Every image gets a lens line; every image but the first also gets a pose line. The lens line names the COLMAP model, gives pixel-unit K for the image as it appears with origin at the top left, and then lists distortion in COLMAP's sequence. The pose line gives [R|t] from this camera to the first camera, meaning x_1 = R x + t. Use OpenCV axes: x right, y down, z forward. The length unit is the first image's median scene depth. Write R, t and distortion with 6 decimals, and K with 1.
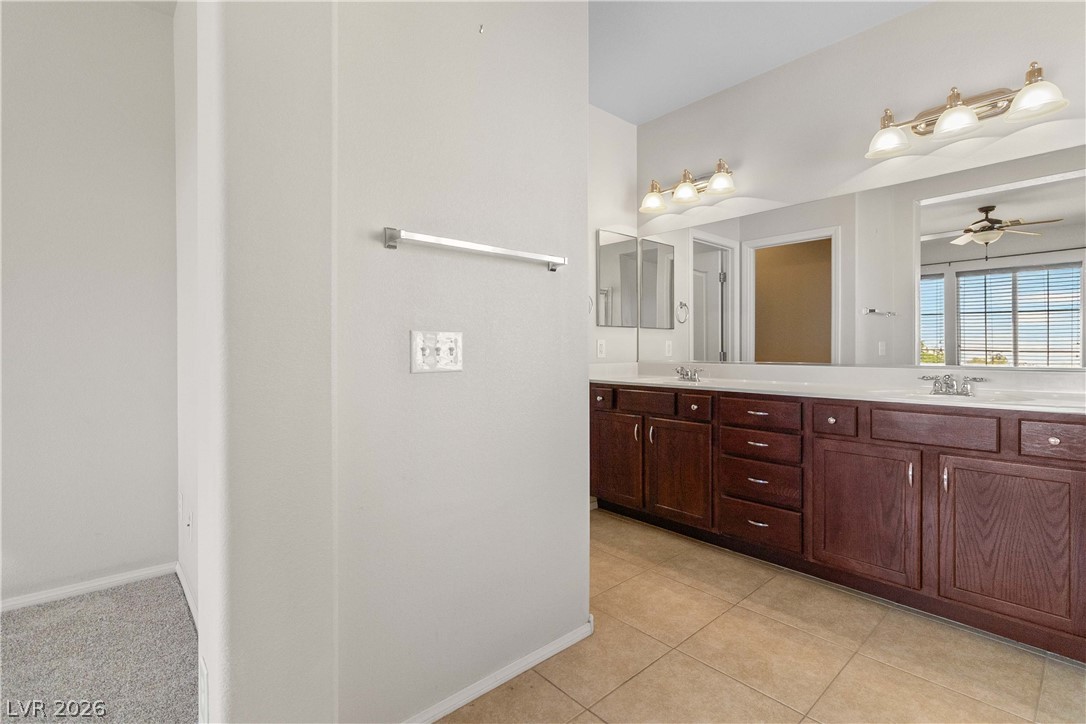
lens RADIAL K [[500.7, 0, 539.0], [0, 500.7, 355.6], [0, 0, 1]] dist [-0.008850, 0.002851]
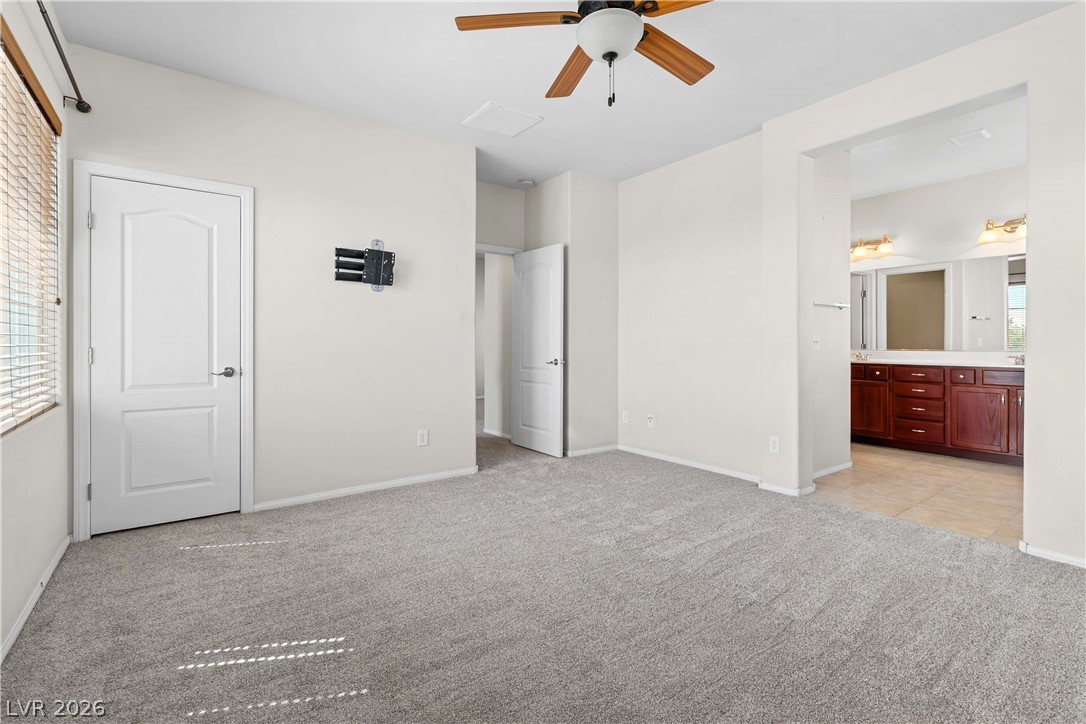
lens RADIAL K [[500.7, 0, 538.6], [0, 500.7, 346.0], [0, 0, 1]] dist [-0.008850, 0.002851]
pose [[0.994684, 0.000272, -0.102975, -0.902011], [-0.000483, 0.999998, -0.002020, 0.006468], [0.102974, 0.002059, 0.994682, -1.181050]]
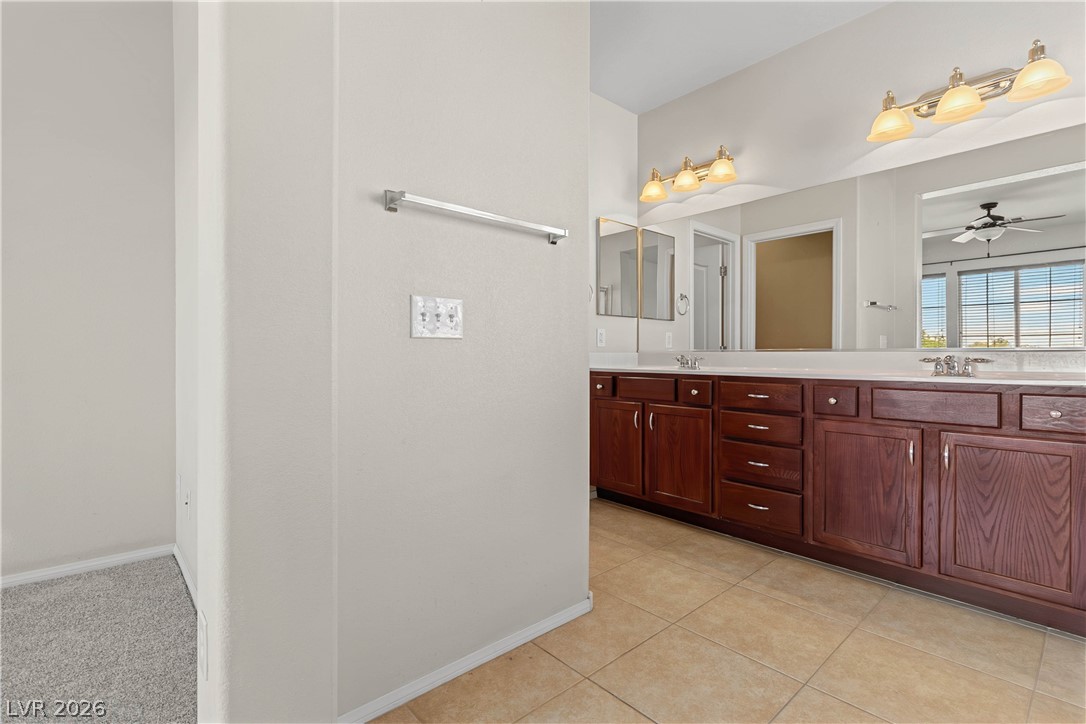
lens RADIAL K [[500.7, 0, 538.5], [0, 500.7, 360.8], [0, 0, 1]] dist [-0.008850, 0.002851]
pose [[0.999990, 0.004099, -0.001540, 0.000133], [-0.004099, 0.999992, 0.000447, 0.048715], [0.001542, -0.000441, 0.999999, 0.001172]]
